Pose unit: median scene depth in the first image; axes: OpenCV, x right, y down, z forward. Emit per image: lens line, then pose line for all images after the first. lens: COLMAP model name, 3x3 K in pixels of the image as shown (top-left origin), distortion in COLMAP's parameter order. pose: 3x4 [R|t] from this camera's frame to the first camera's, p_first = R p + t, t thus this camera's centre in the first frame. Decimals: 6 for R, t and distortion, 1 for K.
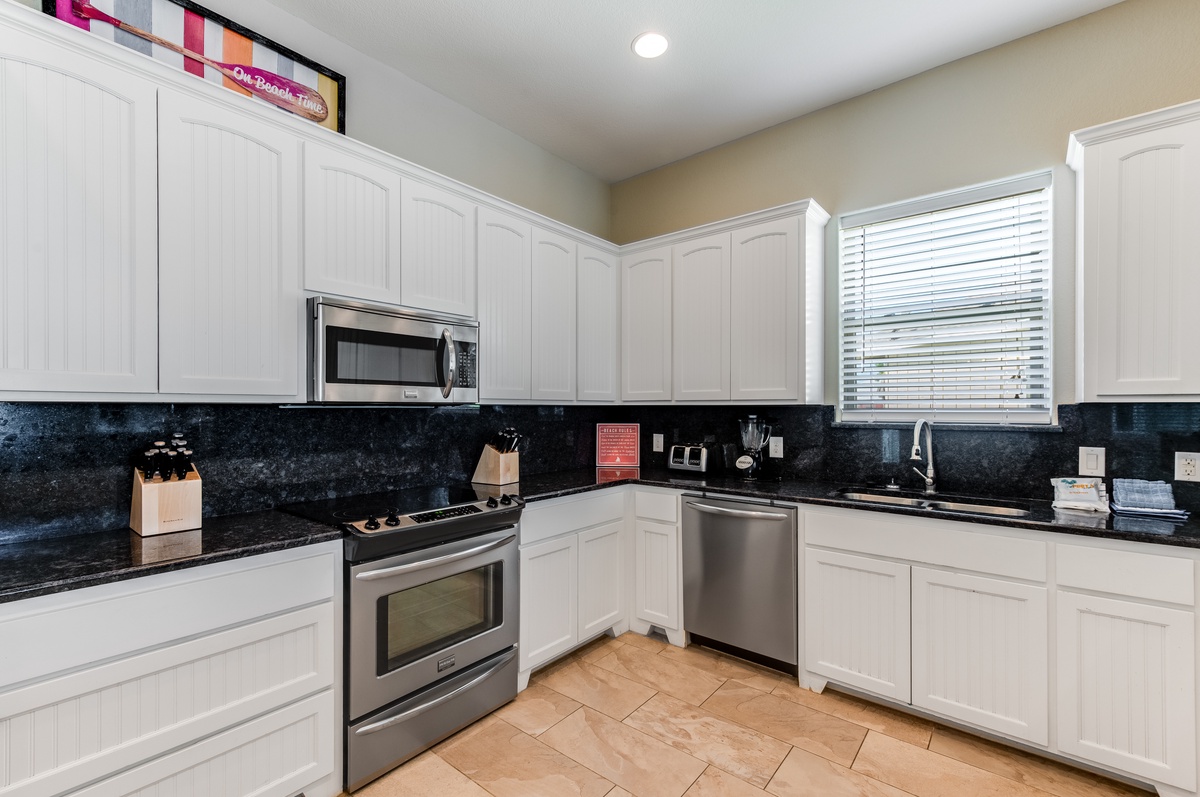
lens RADIAL K [[516.9, 0, 601.9], [0, 516.9, 402.7], [0, 0, 1]] dist [-0.000605, -0.000949]
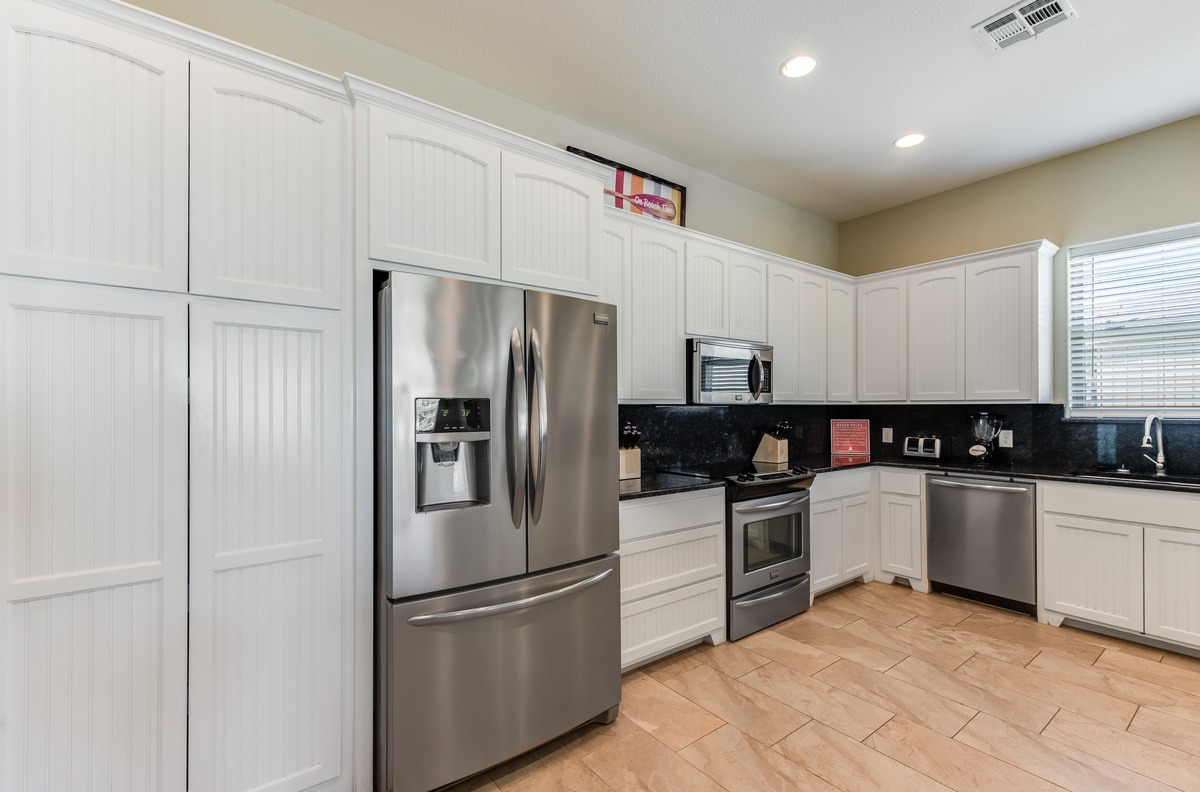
lens RADIAL K [[527.6, 0, 596.1], [0, 527.6, 403.6], [0, 0, 1]] dist [-0.009243, -0.000526]
pose [[0.968930, -0.004490, -0.247294, -0.351454], [0.004758, 0.999989, 0.000486, -0.001791], [0.247289, -0.001648, 0.968940, -0.522593]]
